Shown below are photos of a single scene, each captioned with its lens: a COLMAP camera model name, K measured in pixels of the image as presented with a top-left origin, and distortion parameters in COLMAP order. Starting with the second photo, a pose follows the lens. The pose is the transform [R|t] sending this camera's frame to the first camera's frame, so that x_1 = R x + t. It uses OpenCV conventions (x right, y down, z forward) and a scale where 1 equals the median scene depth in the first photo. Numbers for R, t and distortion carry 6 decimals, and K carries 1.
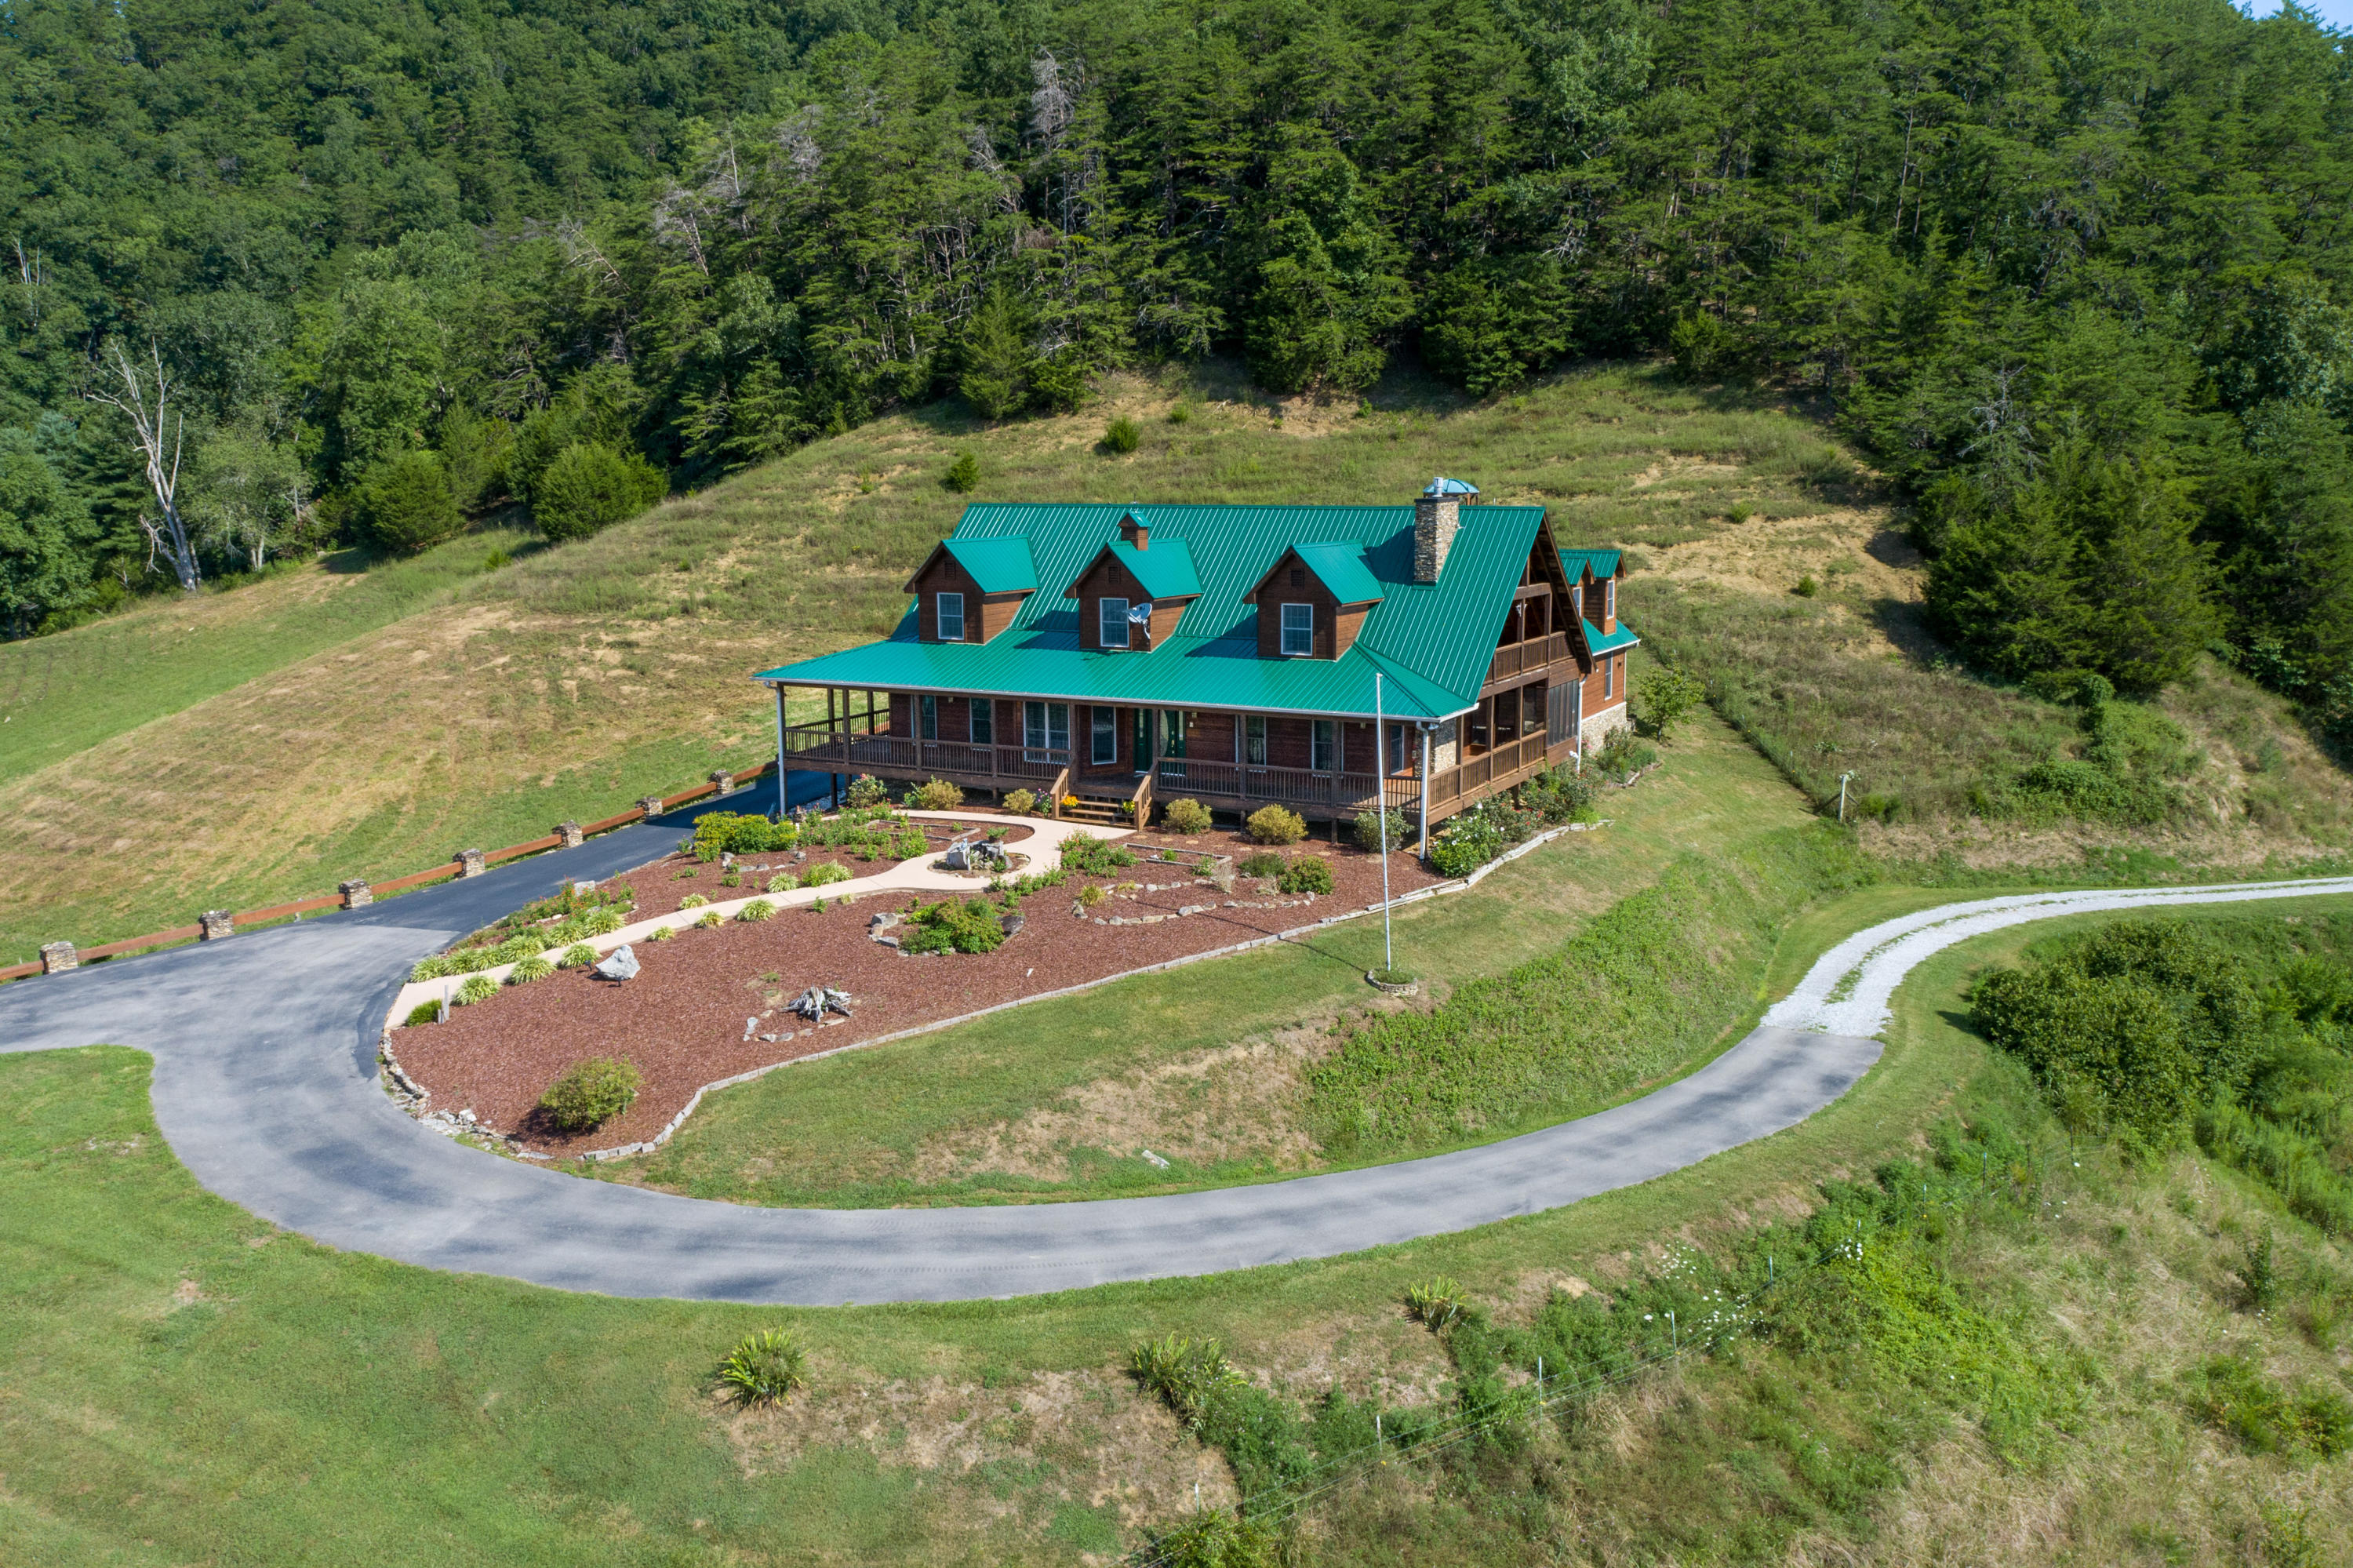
lens RADIAL K [[1880.5, 0, 1176.5], [0, 1880.5, 784.0], [0, 0, 1]] dist [-0.005905, 0.001266]
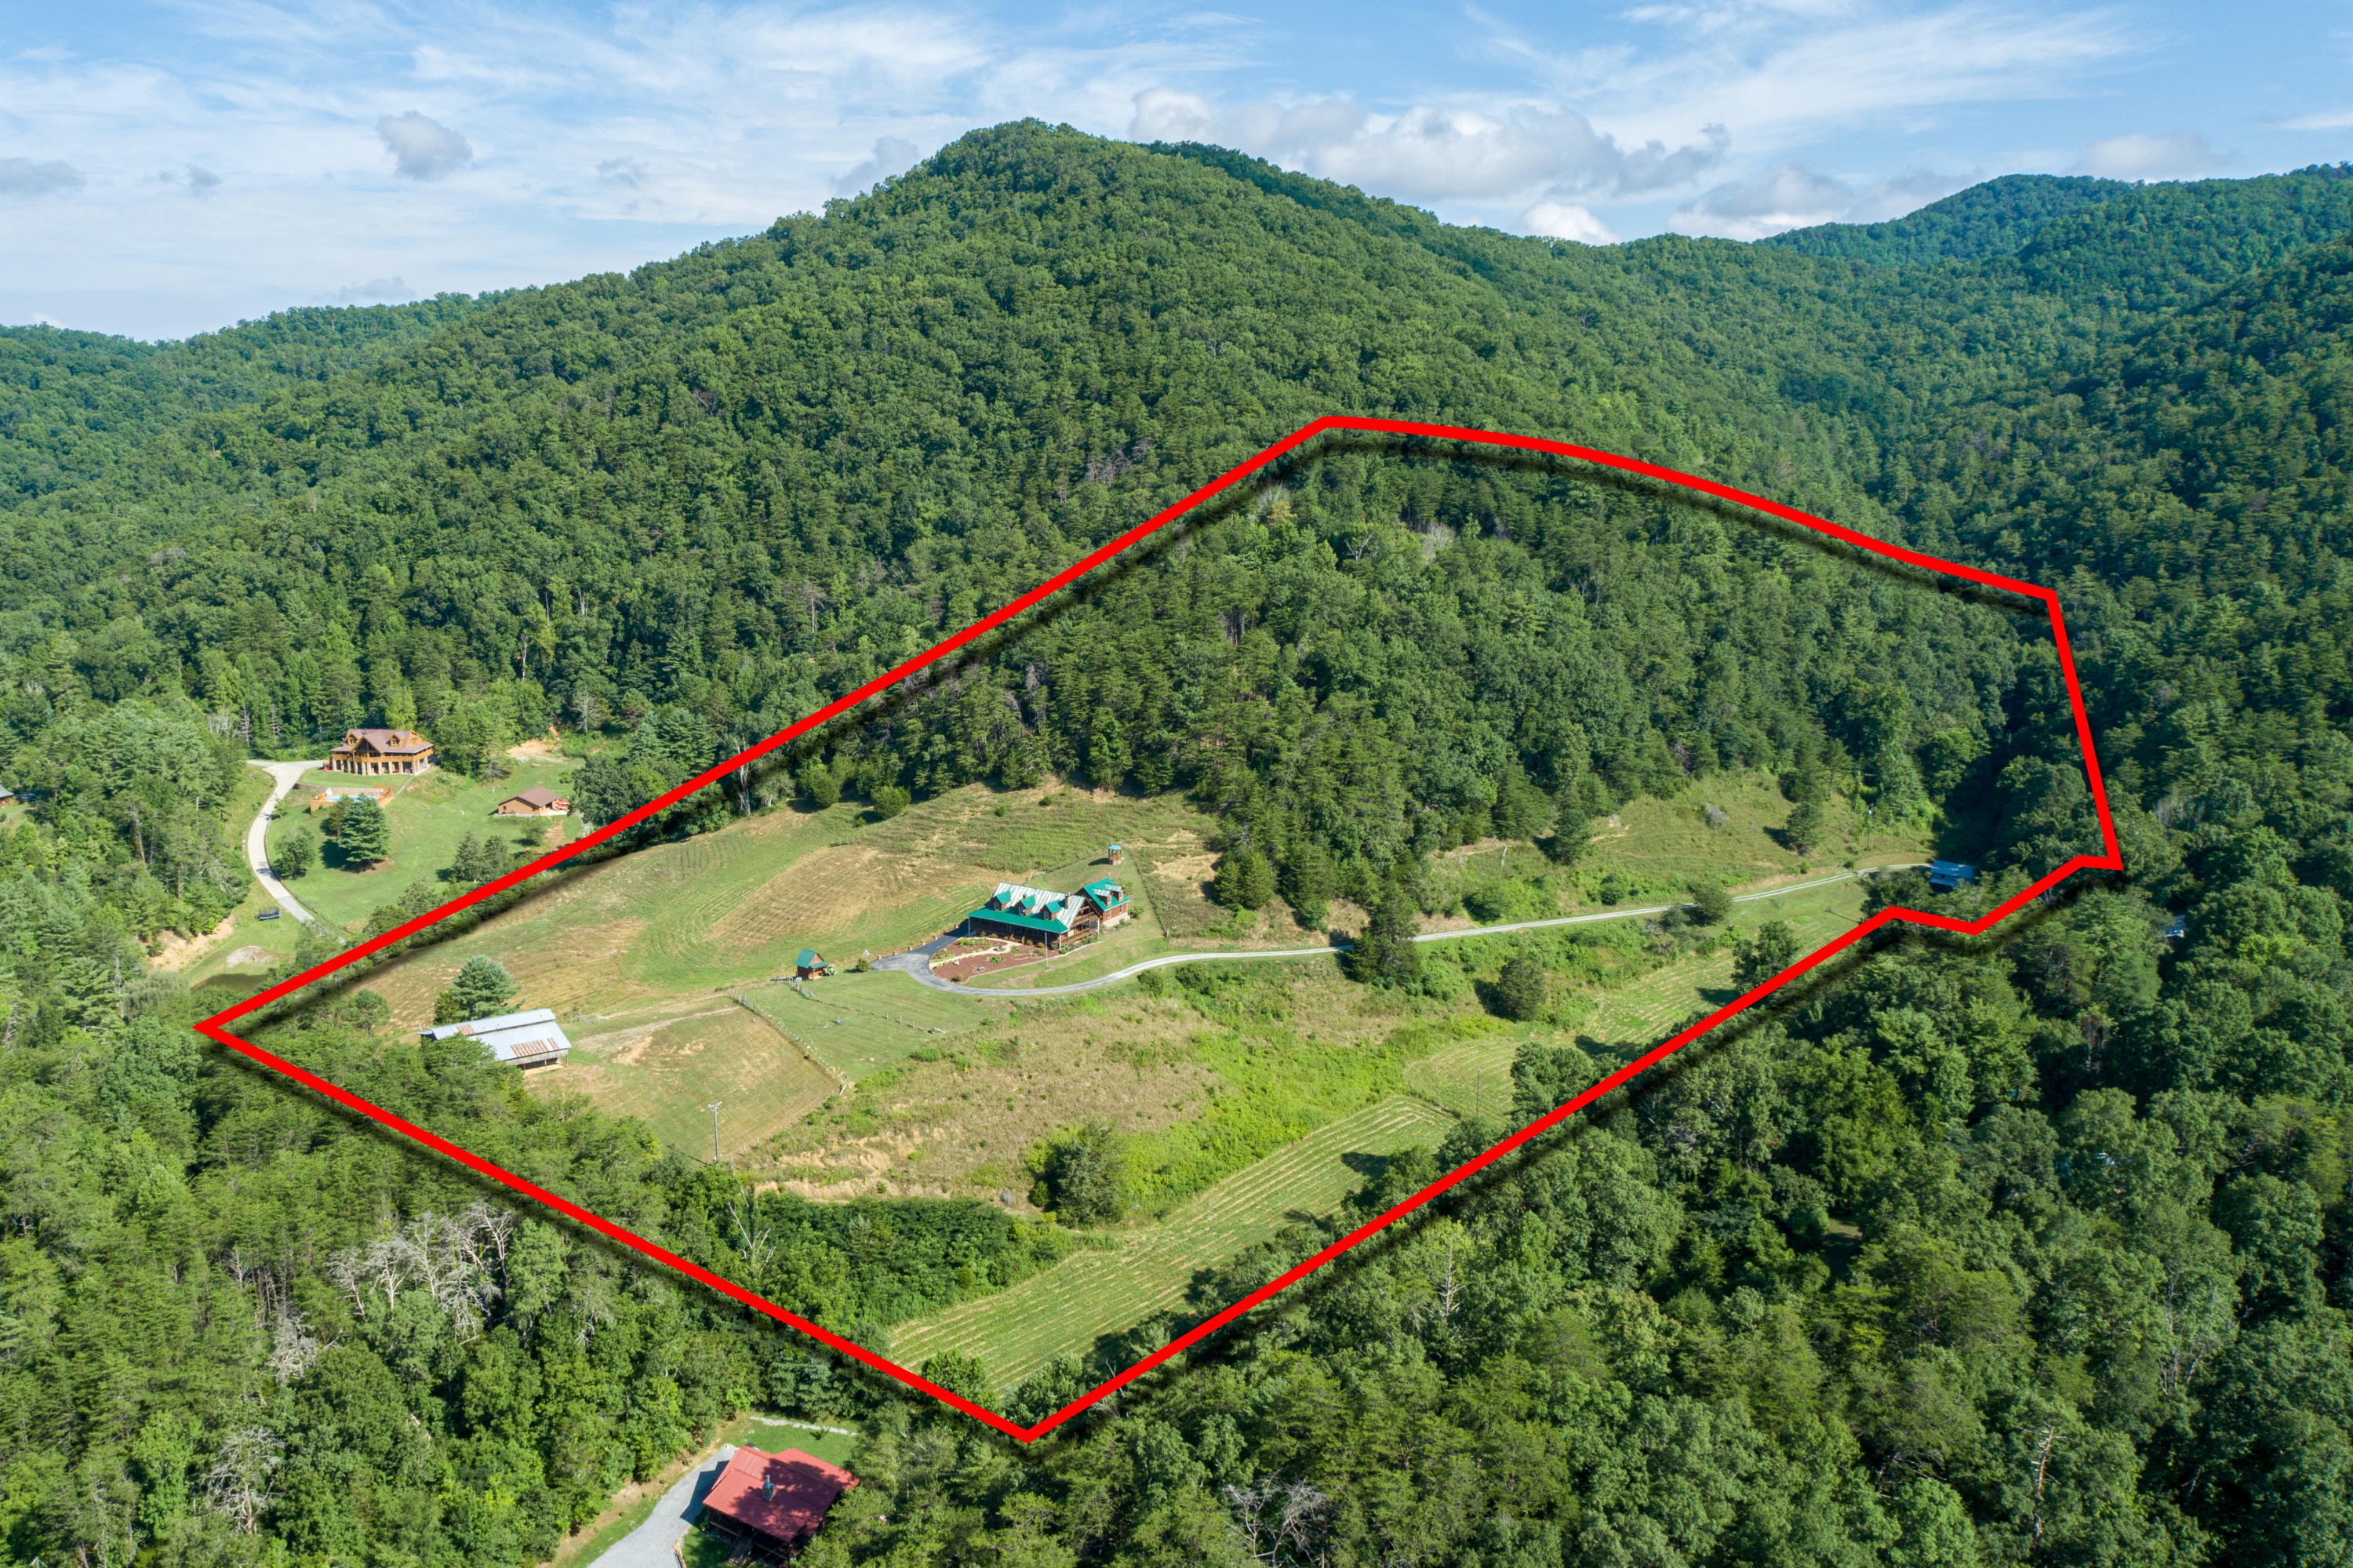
lens RADIAL K [[1880.5, 0, 1176.5], [0, 1880.5, 784.0], [0, 0, 1]] dist [-0.005905, 0.001266]
pose [[0.998998, 0.042301, -0.014645, 0.256745], [-0.041701, 0.998365, 0.039091, -0.353653], [0.016275, -0.038441, 0.999128, -2.429137]]
